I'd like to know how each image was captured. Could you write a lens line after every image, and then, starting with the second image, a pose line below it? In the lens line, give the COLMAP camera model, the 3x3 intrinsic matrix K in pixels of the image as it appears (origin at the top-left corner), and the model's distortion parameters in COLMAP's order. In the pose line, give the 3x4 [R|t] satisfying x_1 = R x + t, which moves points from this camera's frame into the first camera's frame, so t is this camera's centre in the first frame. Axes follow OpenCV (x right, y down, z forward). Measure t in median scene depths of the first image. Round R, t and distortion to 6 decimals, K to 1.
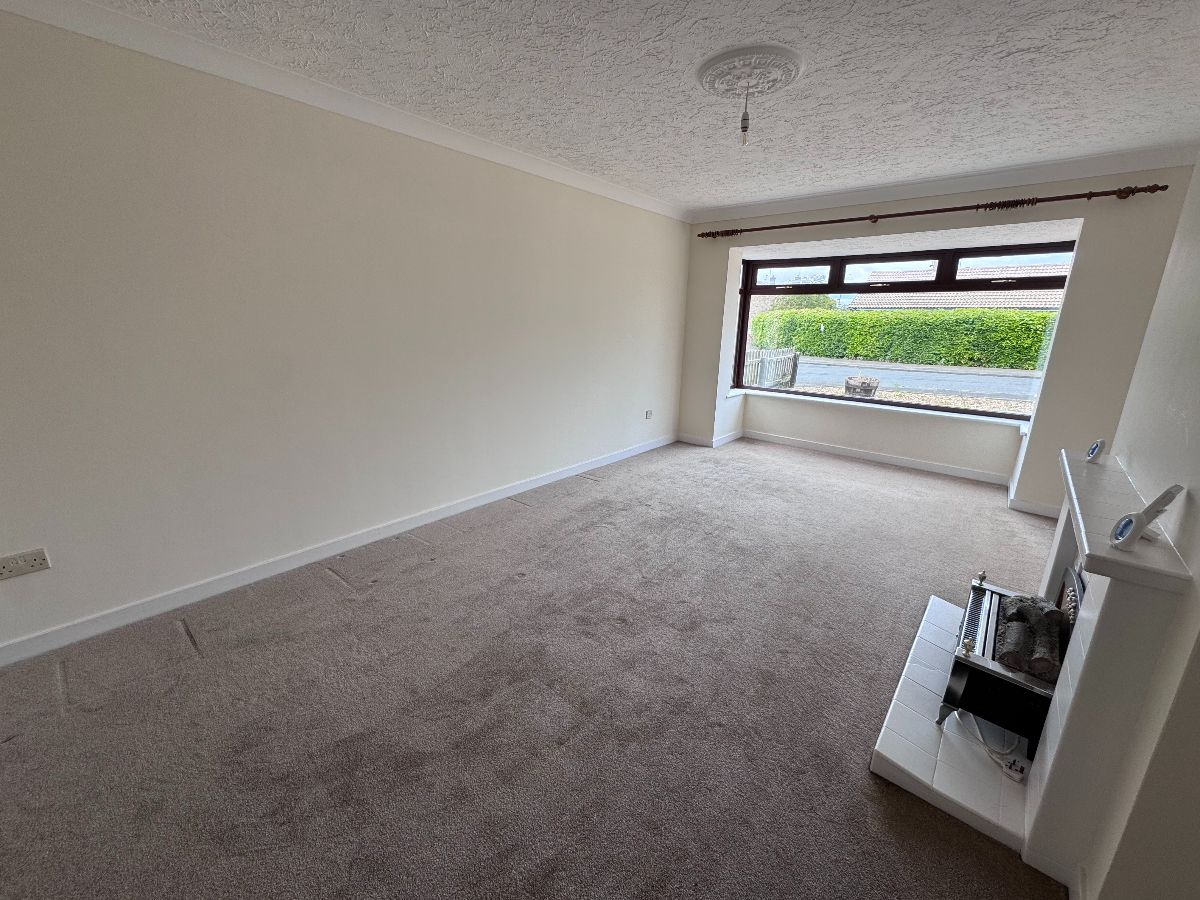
lens RADIAL K [[480.2, 0, 598.5], [0, 480.2, 444.3], [0, 0, 1]] dist [0.001697, -0.000137]
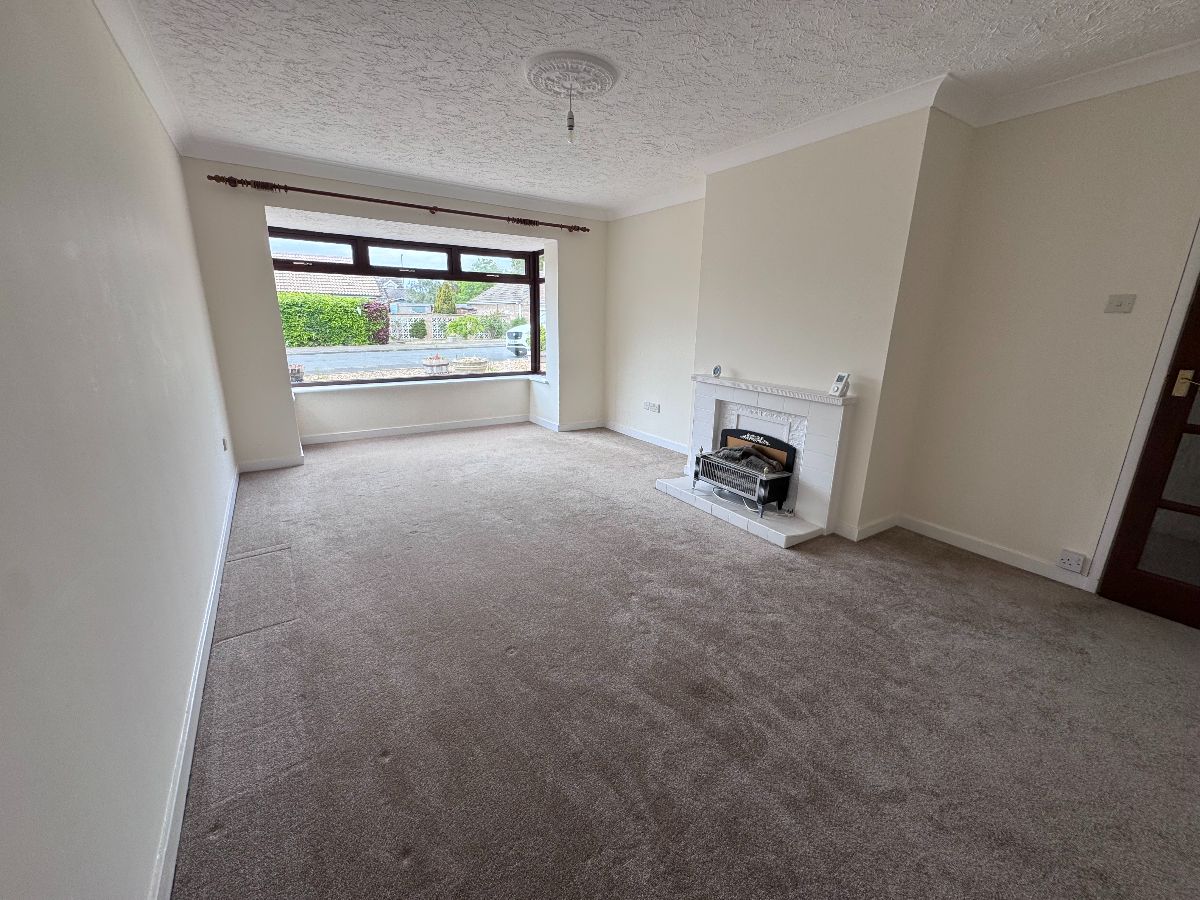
lens RADIAL K [[480.2, 0, 597.7], [0, 480.2, 452.8], [0, 0, 1]] dist [0.001697, -0.000137]
pose [[0.268406, -0.278254, 0.922243, -0.445710], [0.229631, 0.948256, 0.219272, -0.092207], [-0.935536, 0.152922, 0.318413, 0.356519]]
